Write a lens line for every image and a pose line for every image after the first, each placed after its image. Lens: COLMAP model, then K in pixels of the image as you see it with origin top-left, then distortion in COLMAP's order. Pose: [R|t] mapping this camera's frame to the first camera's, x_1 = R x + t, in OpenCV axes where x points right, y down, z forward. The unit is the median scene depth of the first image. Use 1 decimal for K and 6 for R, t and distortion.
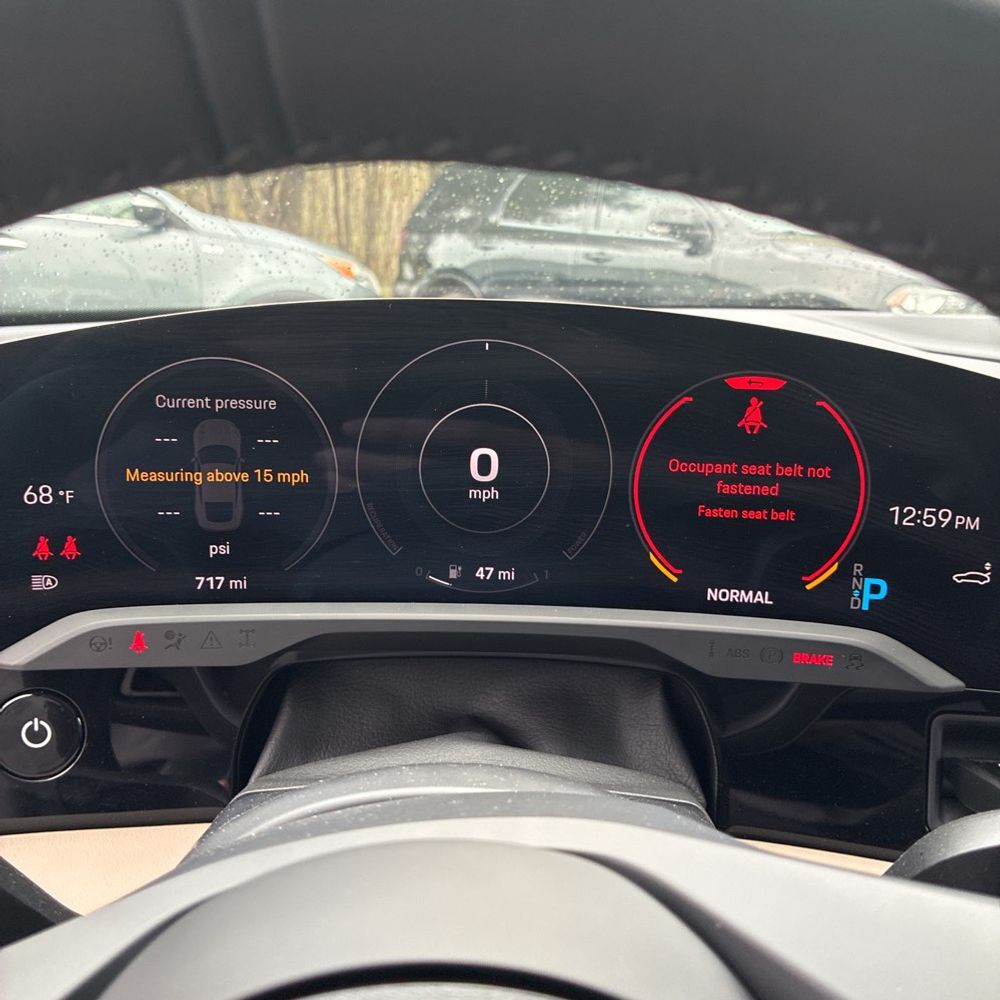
lens RADIAL K [[1017.0, 0, 502.2], [0, 1017.0, 502.3], [0, 0, 1]] dist [0.023348, -0.014952]
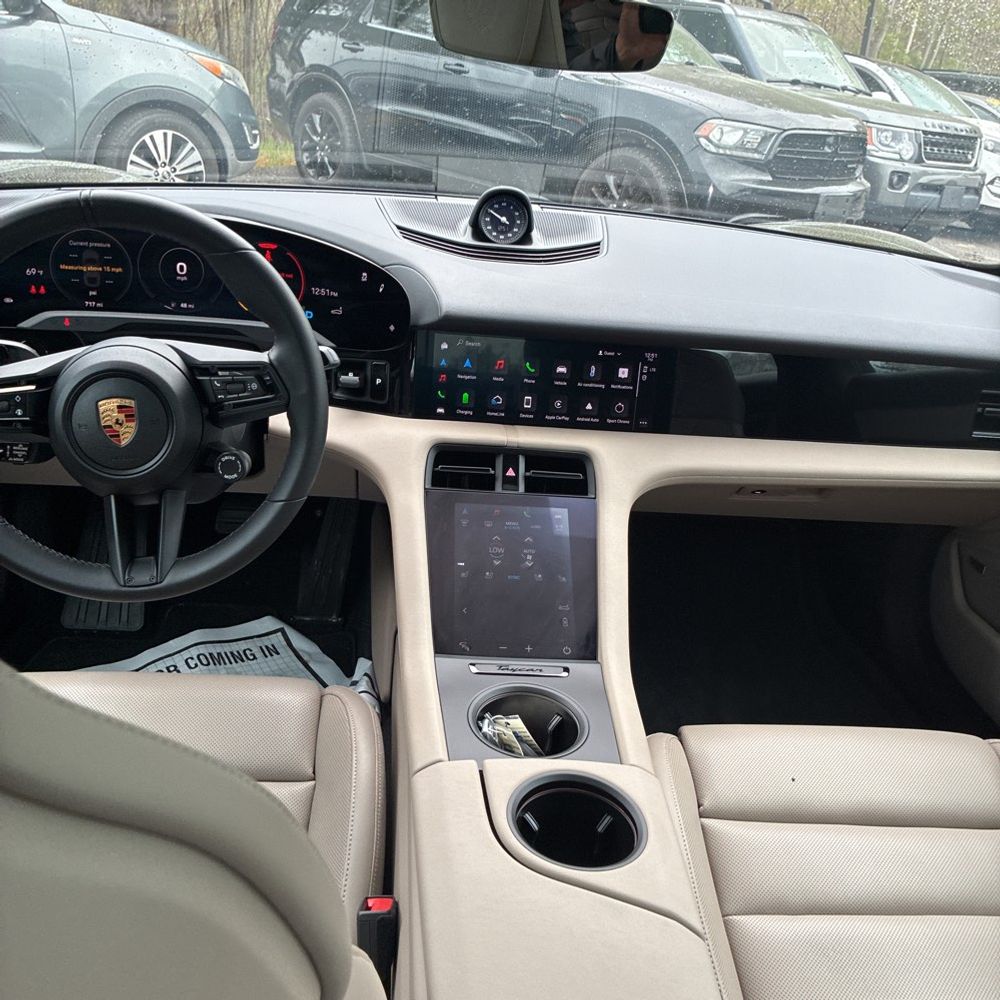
lens RADIAL K [[1017.0, 0, 502.2], [0, 1017.0, 502.3], [0, 0, 1]] dist [0.023348, -0.014952]
pose [[0.994480, 0.020248, 0.102953, 0.636882], [-0.039513, 0.981240, 0.188697, 0.035757], [-0.097201, -0.191724, 0.976624, -2.217521]]
